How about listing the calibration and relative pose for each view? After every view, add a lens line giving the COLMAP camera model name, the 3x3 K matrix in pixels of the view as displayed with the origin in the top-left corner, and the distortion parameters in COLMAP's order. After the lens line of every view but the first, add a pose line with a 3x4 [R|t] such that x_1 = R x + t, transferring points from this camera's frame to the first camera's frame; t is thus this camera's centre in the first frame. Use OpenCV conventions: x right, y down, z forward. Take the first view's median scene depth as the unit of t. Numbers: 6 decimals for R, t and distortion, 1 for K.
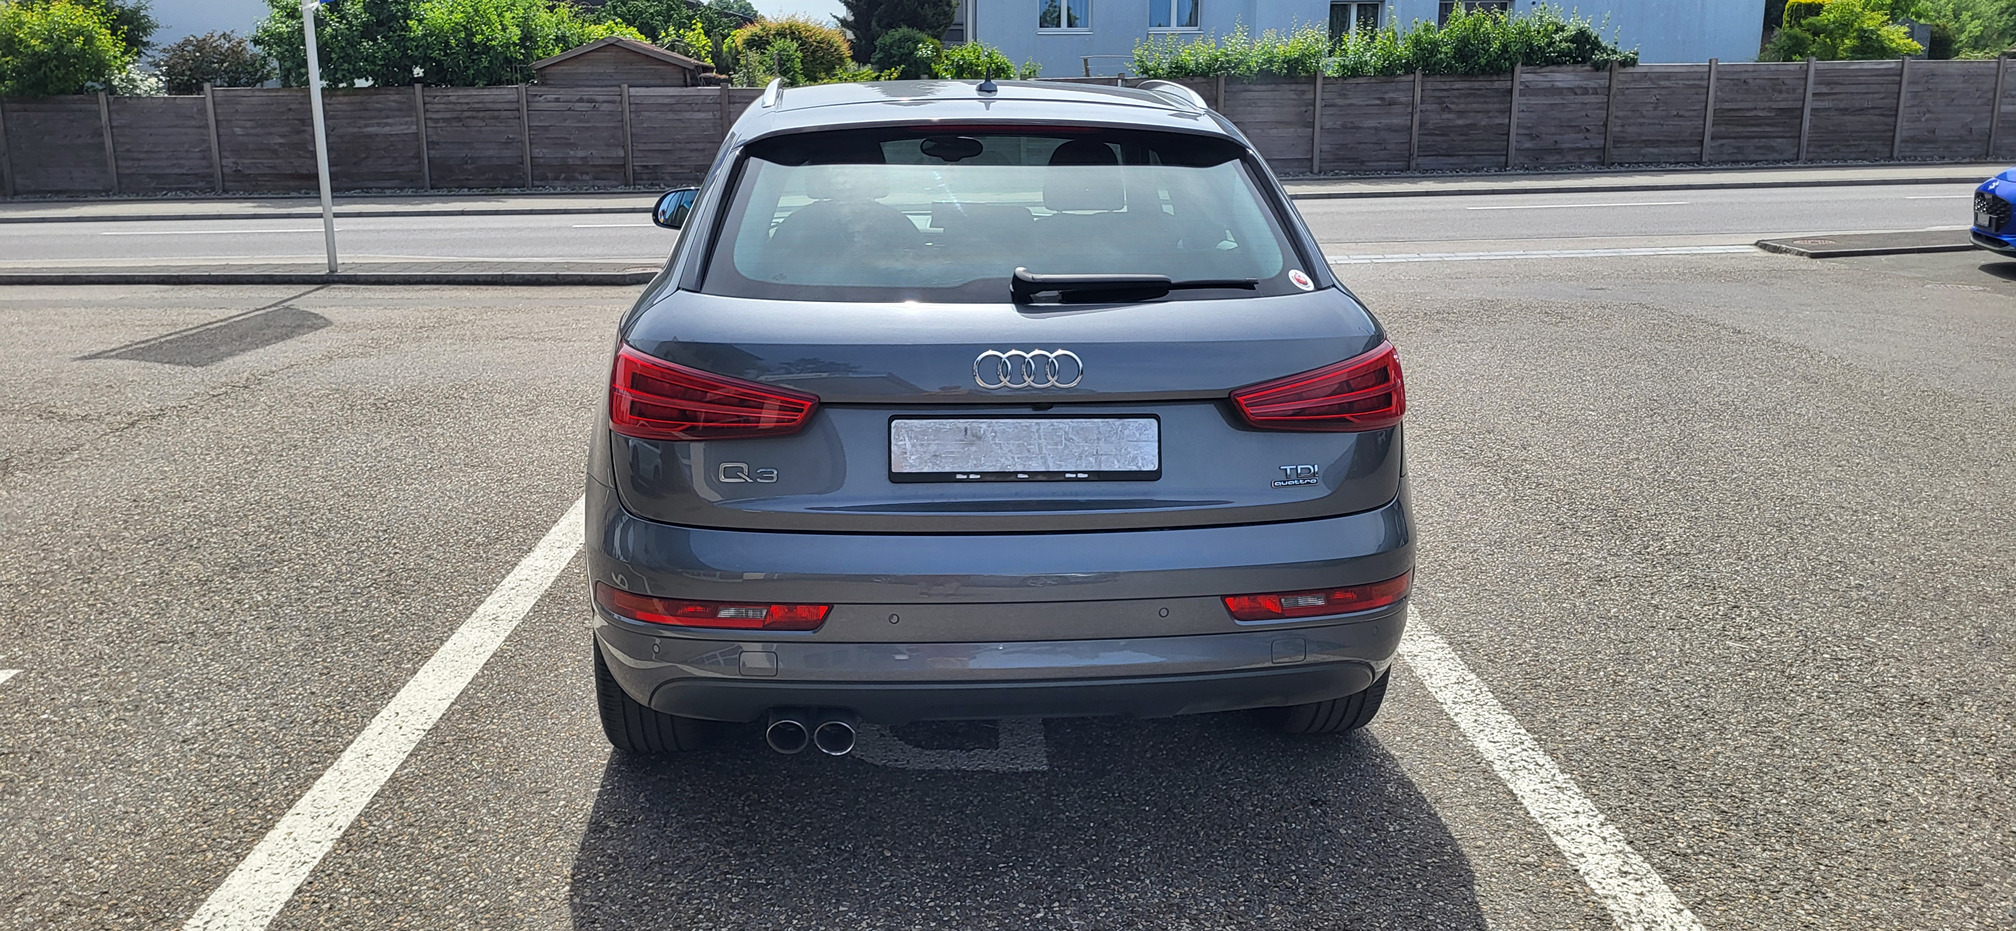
lens RADIAL K [[1519.5, 0, 1002.6], [0, 1519.5, 464.5], [0, 0, 1]] dist [0.060234, -0.052582]
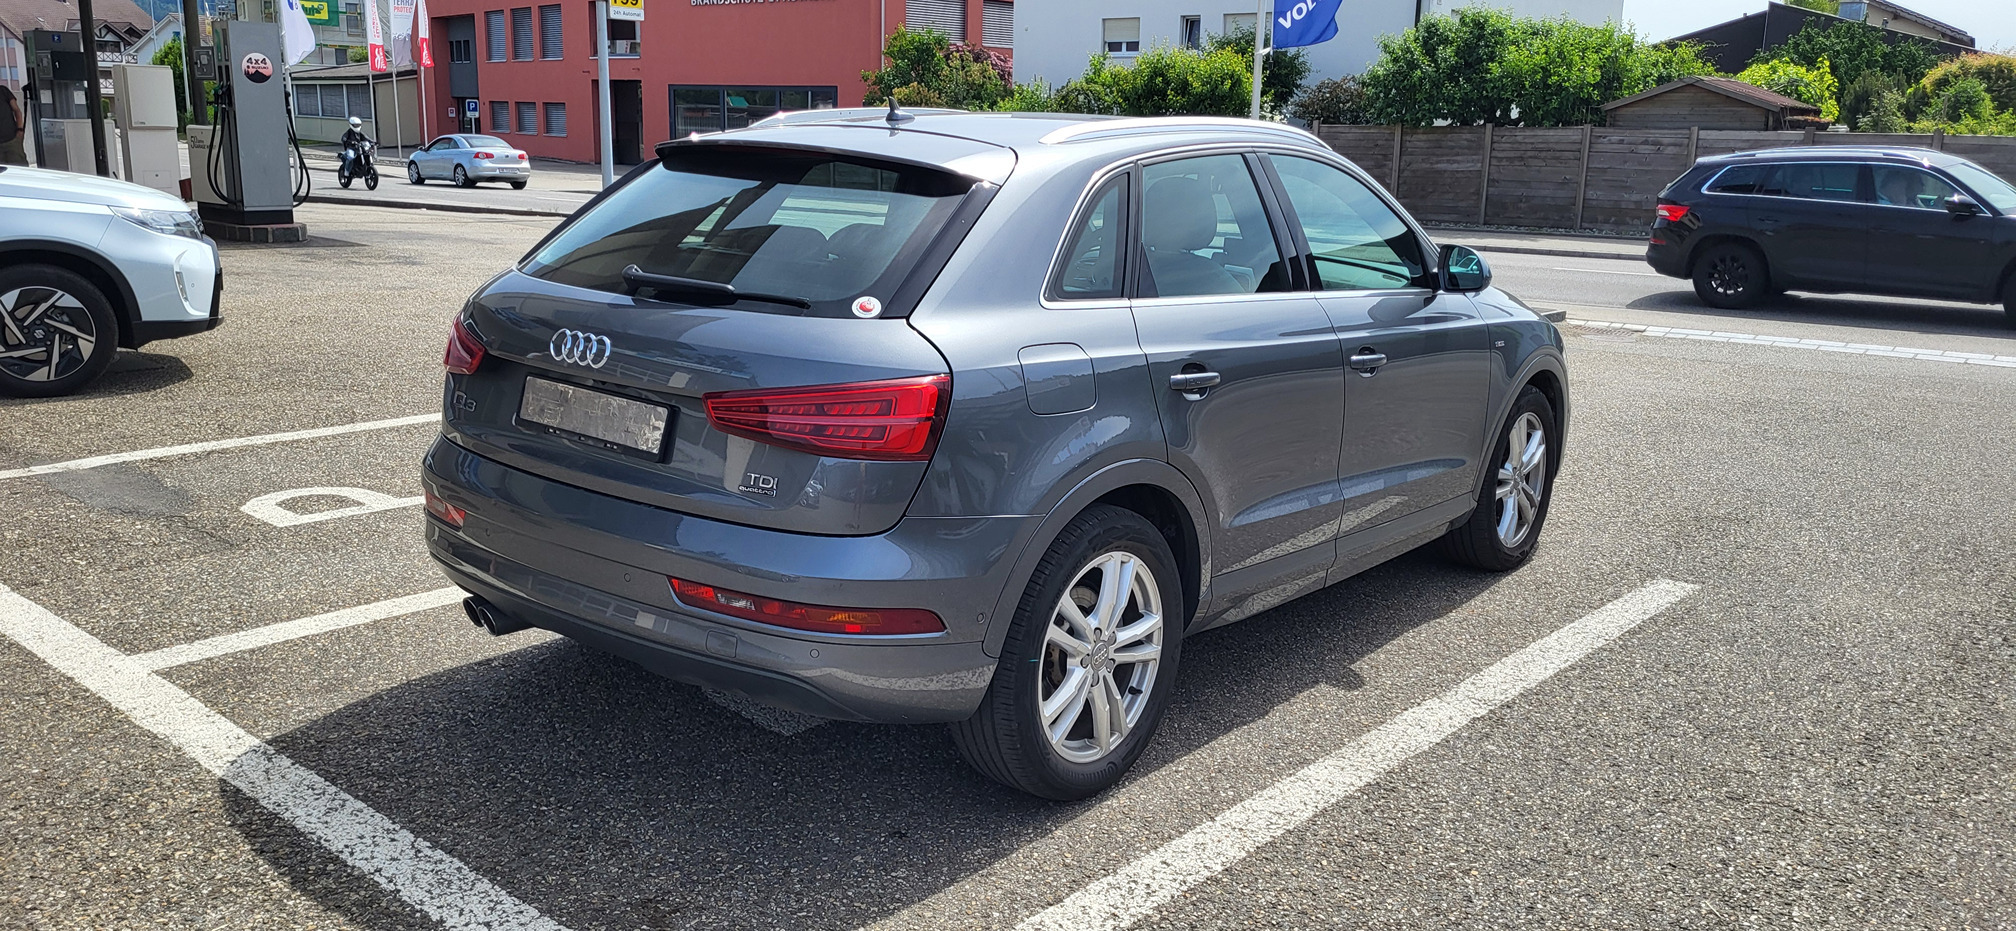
lens RADIAL K [[1519.5, 0, 1021.6], [0, 1519.5, 471.0], [0, 0, 1]] dist [0.060234, -0.052582]
pose [[0.727843, 0.174849, -0.663078, 0.113599], [-0.189222, 0.980615, 0.050878, -0.009973], [0.659121, 0.088438, 0.746819, 0.037049]]
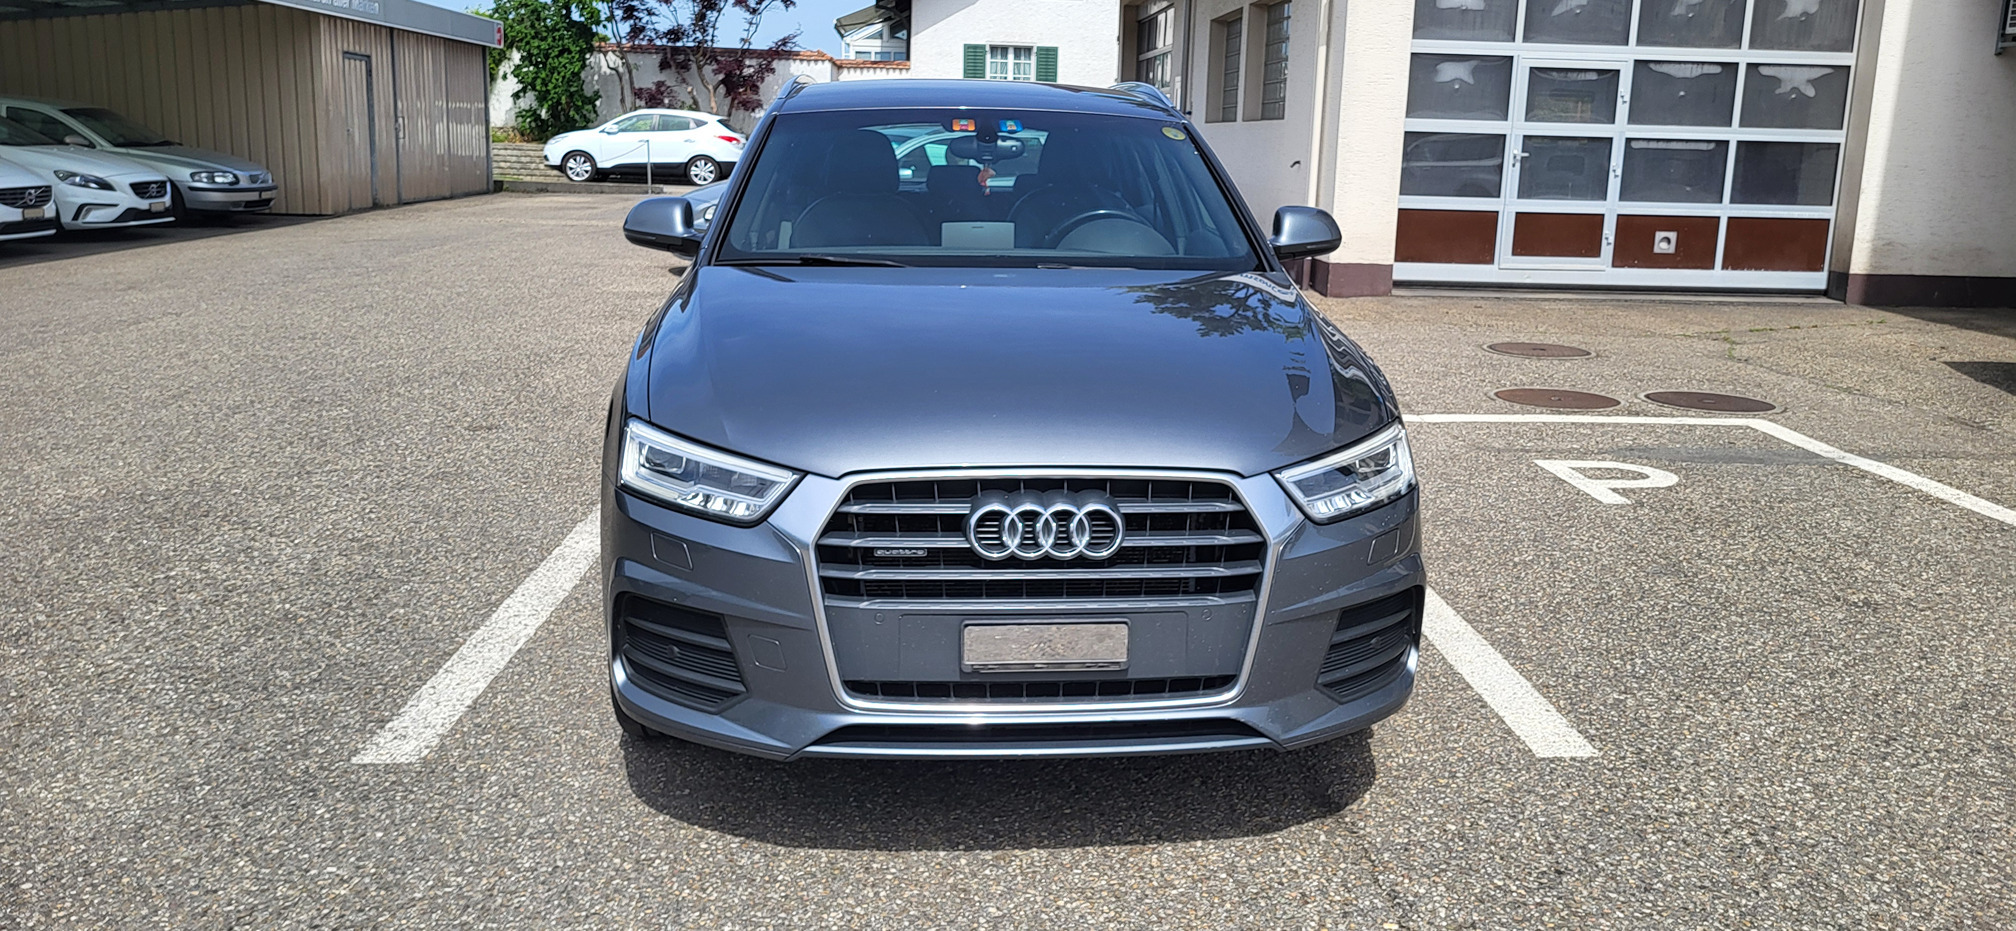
lens RADIAL K [[1519.5, 0, 1017.9], [0, 1519.5, 466.7], [0, 0, 1]] dist [0.060234, -0.052582]
pose [[-0.999643, -0.022340, -0.014667, -0.008371], [-0.026507, 0.898697, 0.437768, -0.082304], [0.003401, 0.438000, -0.898969, 0.360057]]
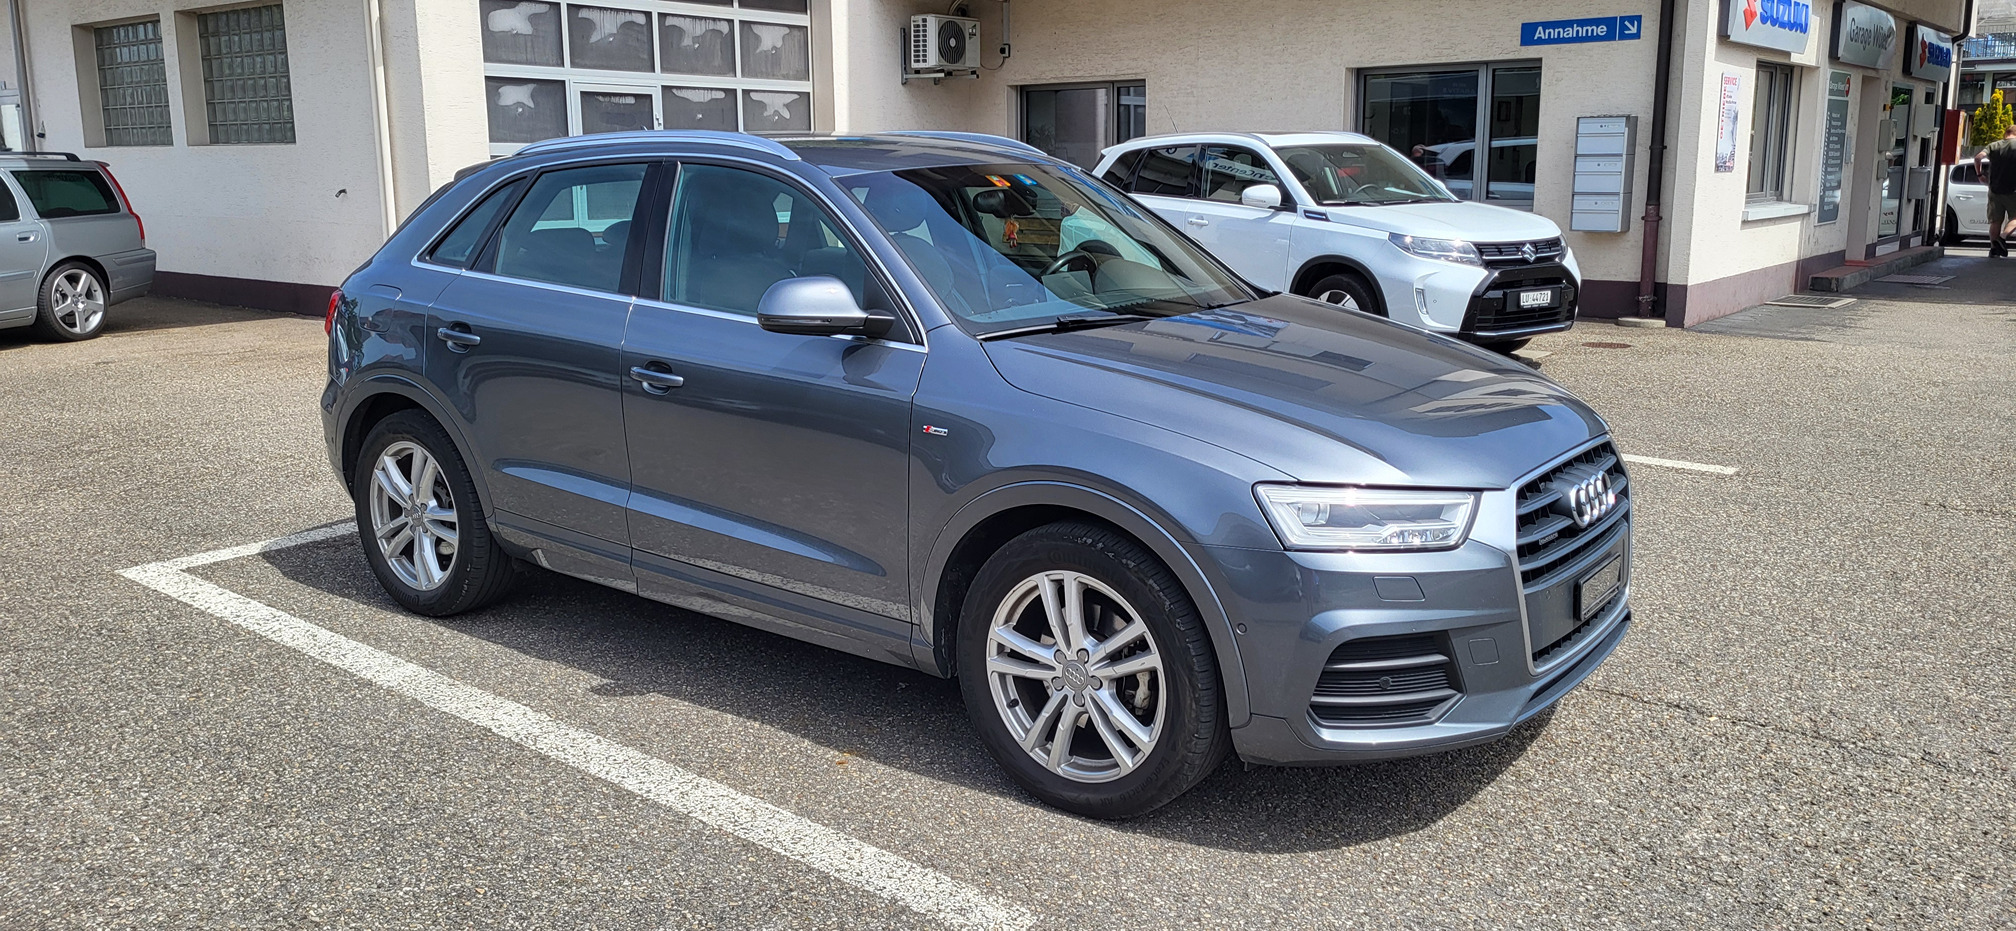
lens RADIAL K [[1519.5, 0, 1009.7], [0, 1519.5, 452.4], [0, 0, 1]] dist [0.060234, -0.052582]
pose [[-0.662407, 0.150297, -0.733913, 0.122276], [-0.168814, 0.924524, 0.341698, -0.073662], [0.729876, 0.350238, -0.587039, 0.307944]]
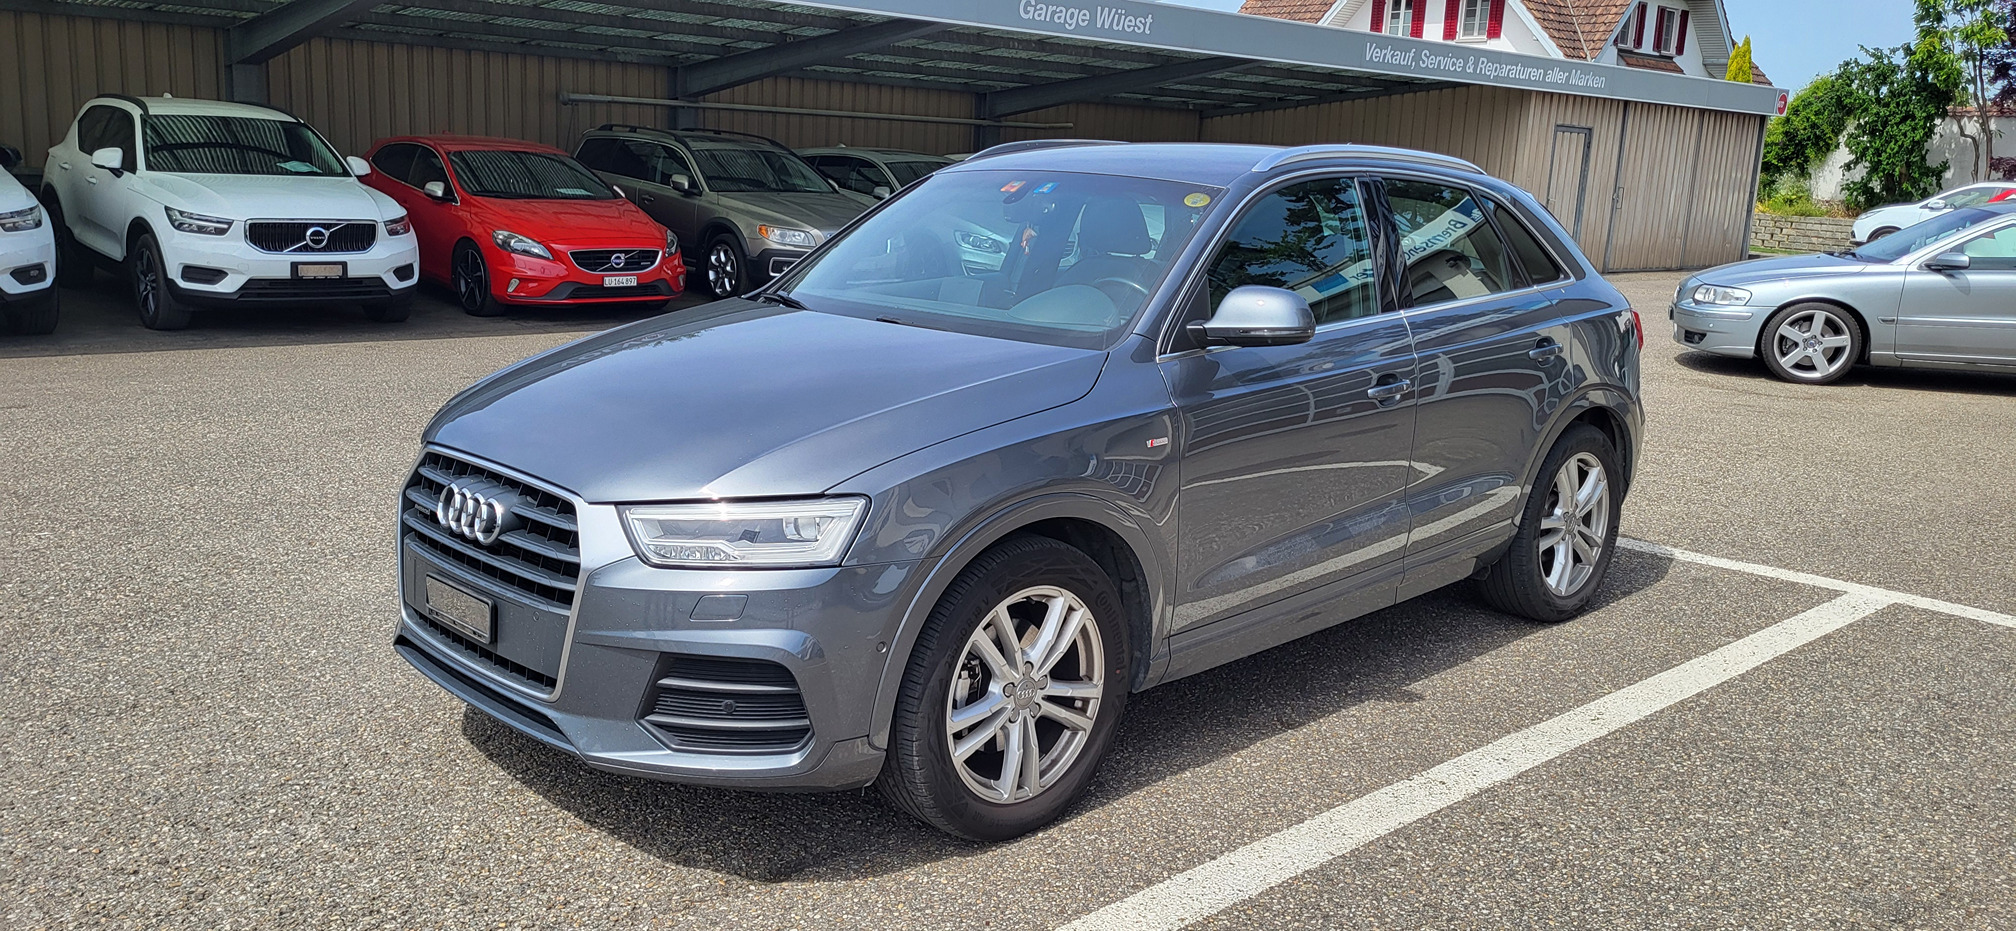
lens RADIAL K [[1519.5, 0, 1005.2], [0, 1519.5, 466.0], [0, 0, 1]] dist [0.060234, -0.052582]
pose [[-0.629678, -0.178839, 0.755991, -0.136333], [0.144713, 0.929105, 0.340326, -0.072611], [-0.763259, 0.323698, -0.559156, 0.302975]]
